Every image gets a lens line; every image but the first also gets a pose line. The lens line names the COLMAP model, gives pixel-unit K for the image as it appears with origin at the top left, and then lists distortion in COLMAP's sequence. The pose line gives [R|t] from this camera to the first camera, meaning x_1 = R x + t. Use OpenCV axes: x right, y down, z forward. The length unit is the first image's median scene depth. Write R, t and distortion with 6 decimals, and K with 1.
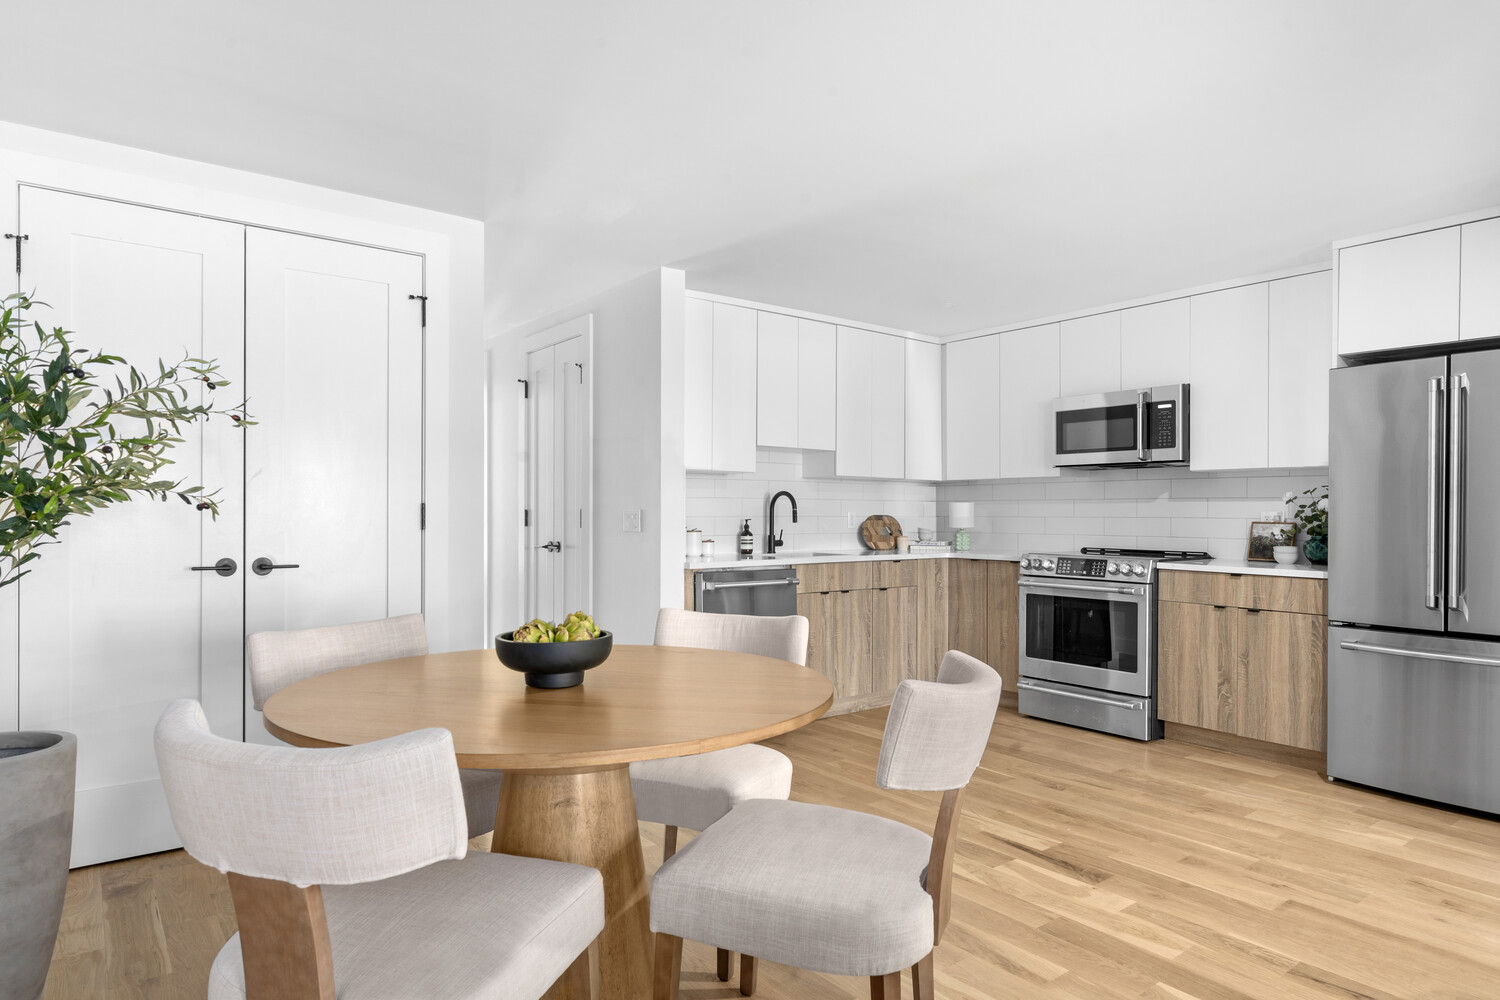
lens RADIAL K [[879.8, 0, 751.0], [0, 879.8, 503.8], [0, 0, 1]] dist [-0.003573, -0.000655]
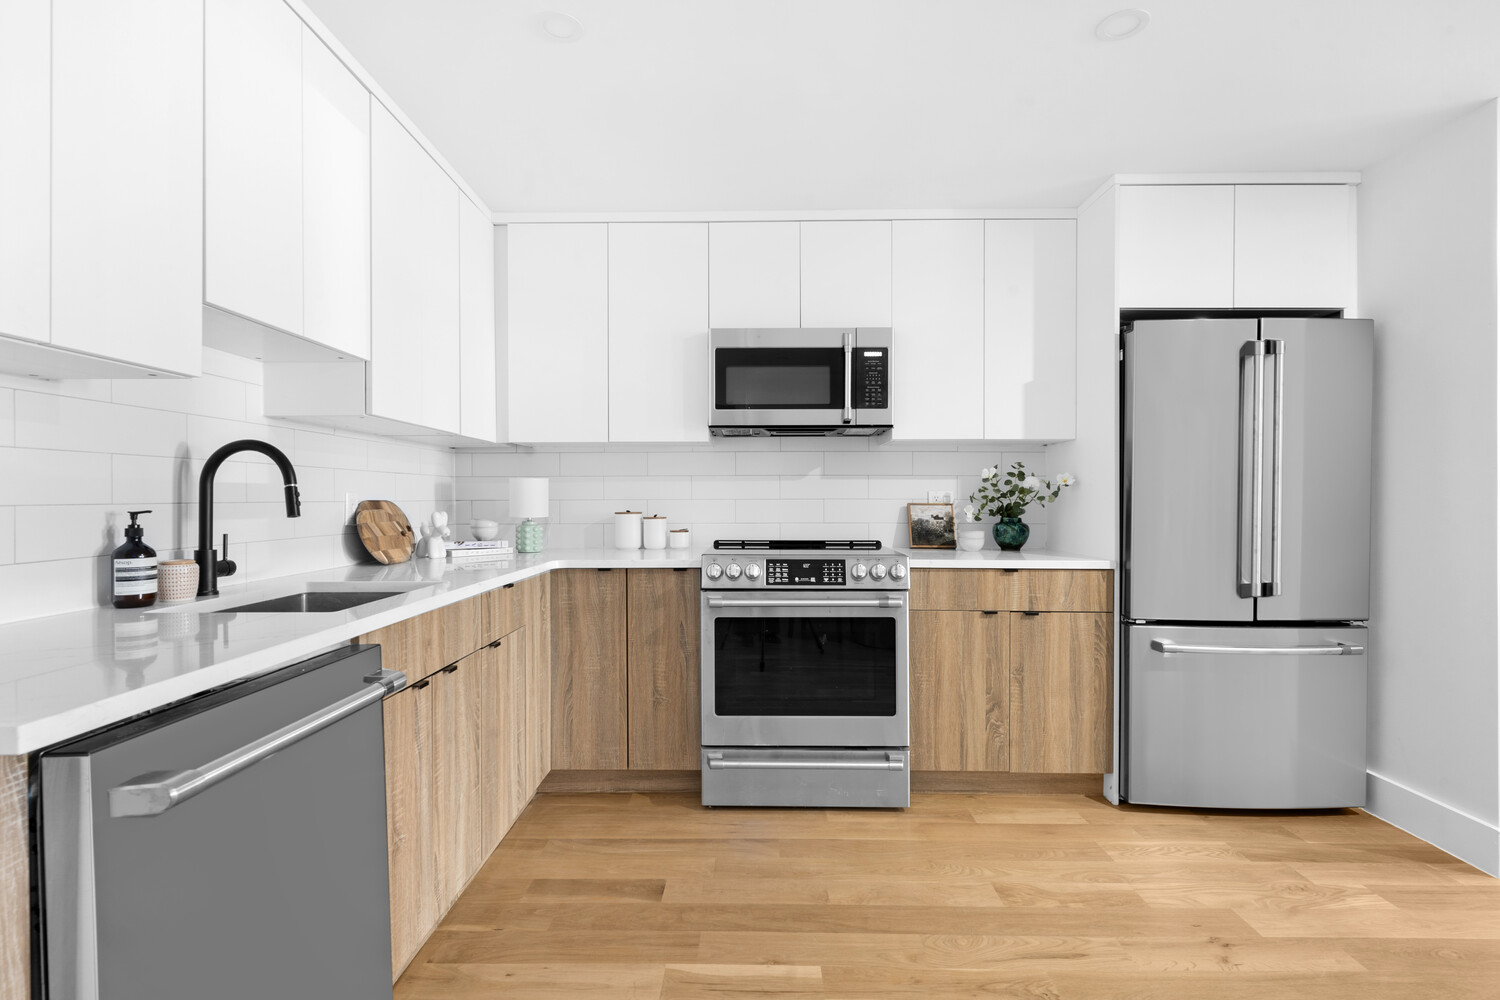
lens RADIAL K [[712.9, 0, 746.9], [0, 712.9, 495.7], [0, 0, 1]] dist [0.000789, -0.001045]
pose [[0.628250, -0.002915, 0.778006, -0.086789], [-0.003481, 0.999972, 0.006558, 0.009366], [-0.778004, -0.006829, 0.628223, 0.708289]]
